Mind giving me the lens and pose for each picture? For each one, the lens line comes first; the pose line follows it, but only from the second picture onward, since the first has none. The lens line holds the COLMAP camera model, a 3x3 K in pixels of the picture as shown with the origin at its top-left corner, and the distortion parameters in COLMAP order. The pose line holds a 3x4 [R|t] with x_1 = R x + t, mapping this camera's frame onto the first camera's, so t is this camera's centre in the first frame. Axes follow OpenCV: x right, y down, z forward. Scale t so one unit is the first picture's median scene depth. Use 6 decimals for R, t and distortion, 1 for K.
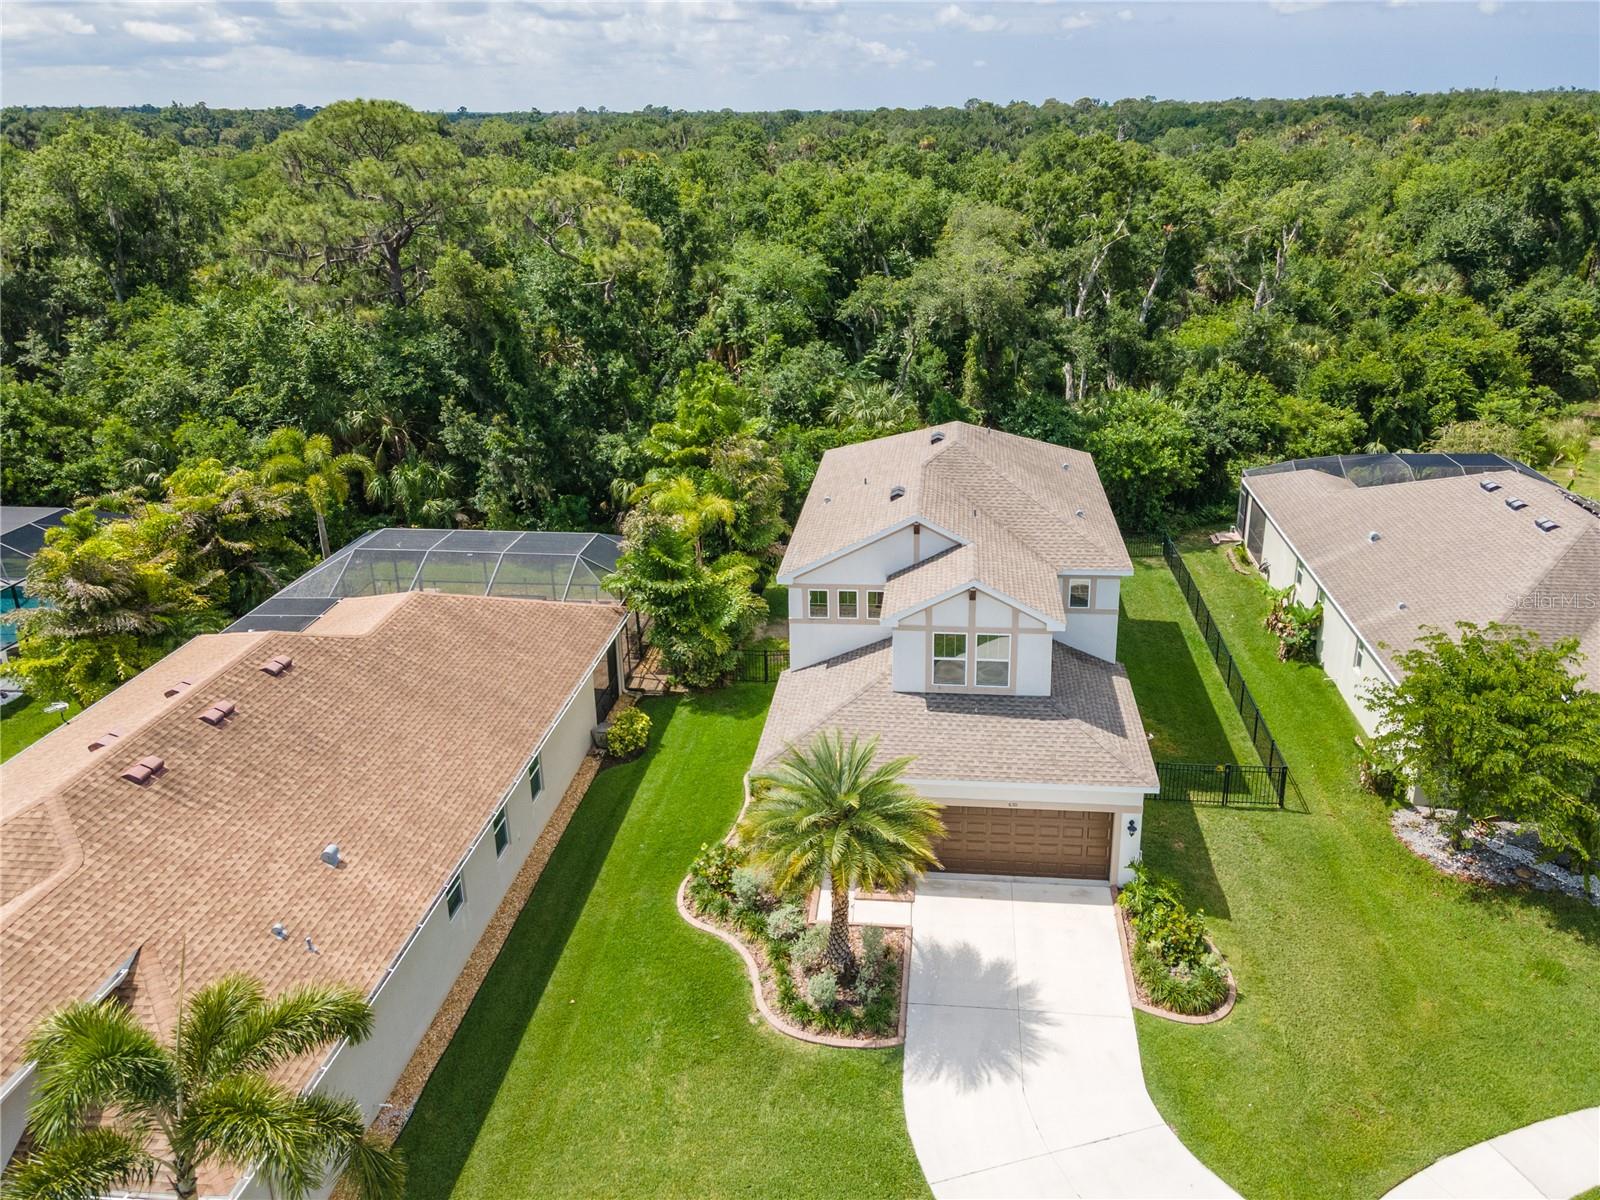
lens RADIAL K [[1199.8, 0, 850.6], [0, 1199.8, 536.1], [0, 0, 1]] dist [0.007939, 0.088362]
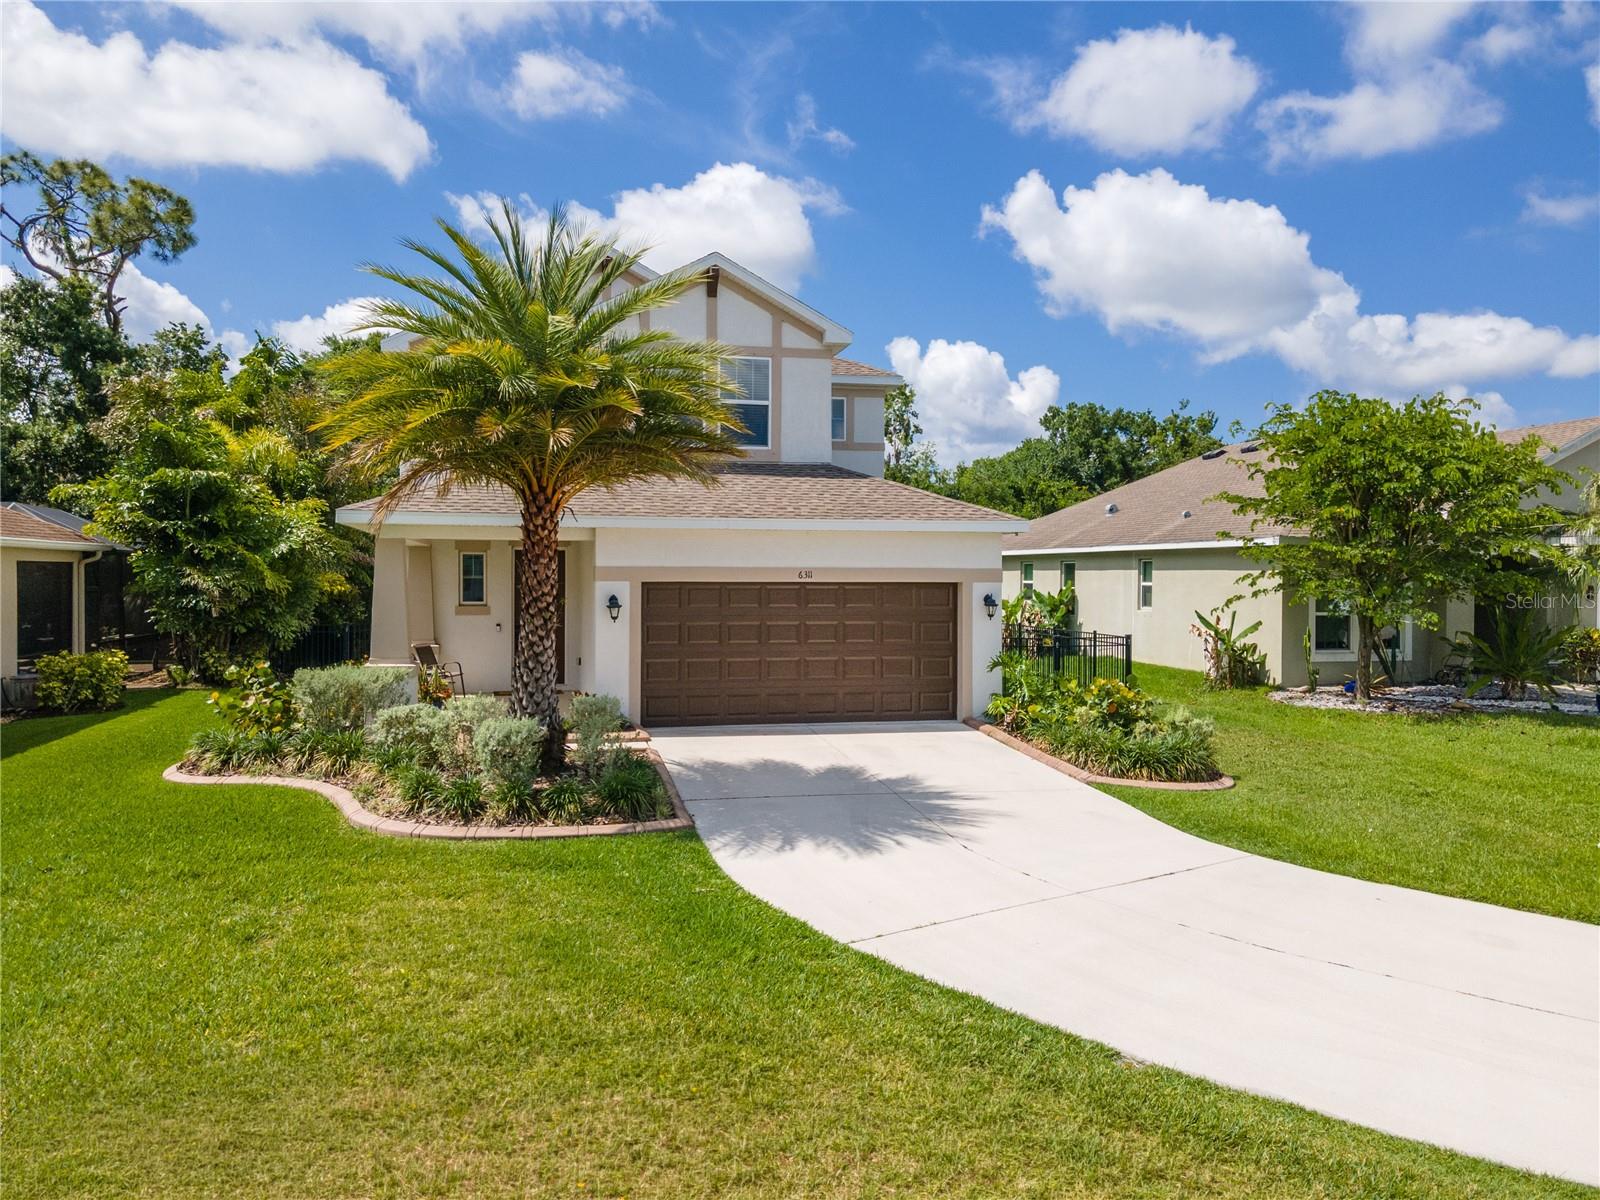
lens RADIAL K [[1166.8, 0, 799.5], [0, 1166.8, 604.6], [0, 0, 1]] dist [0.033444, 0.073433]
pose [[0.949587, 0.005092, 0.313463, -0.046357], [0.092387, 0.950922, -0.295317, 0.372240], [-0.299583, 0.309389, 0.902512, 0.433300]]
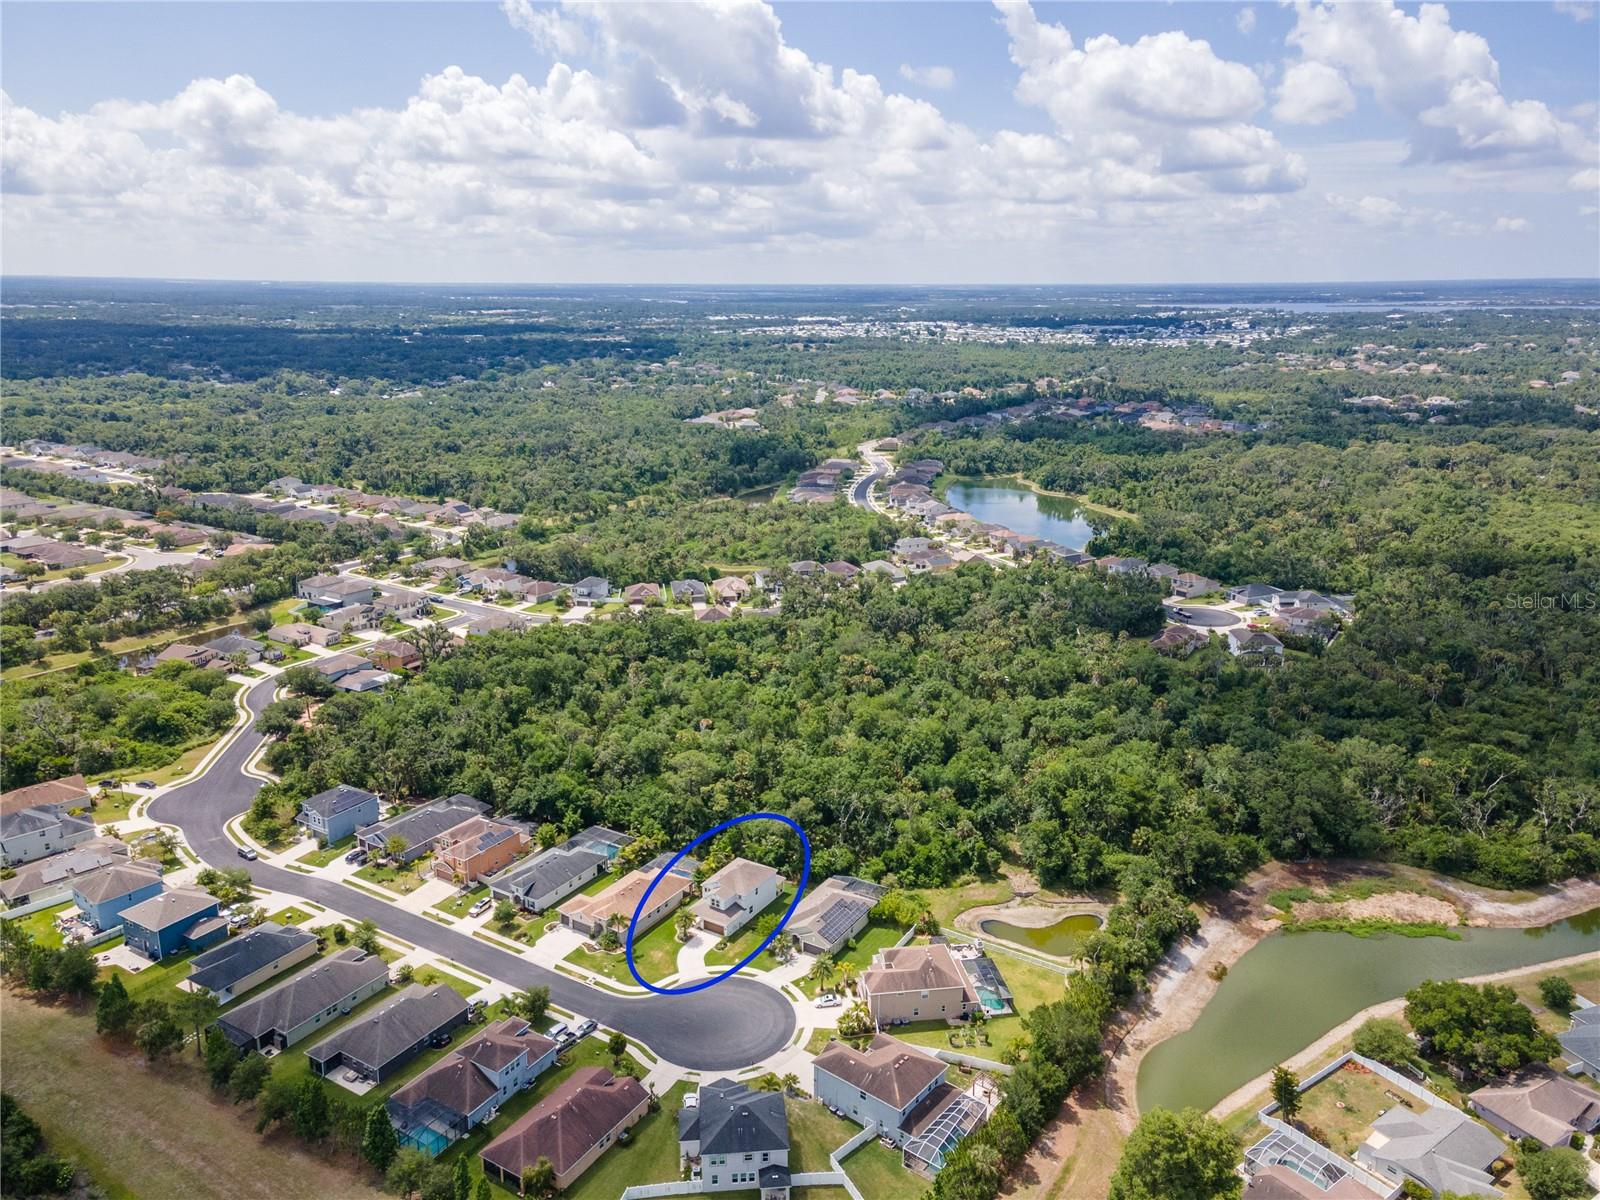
lens RADIAL K [[1136.2, 0, 777.2], [0, 1136.2, 642.7], [0, 0, 1]] dist [0.057788, 0.004136]
pose [[0.887132, 0.149305, -0.436698, 3.172887], [-0.162171, 0.986731, 0.007916, -1.556590], [0.432085, 0.063797, 0.899573, -5.134587]]
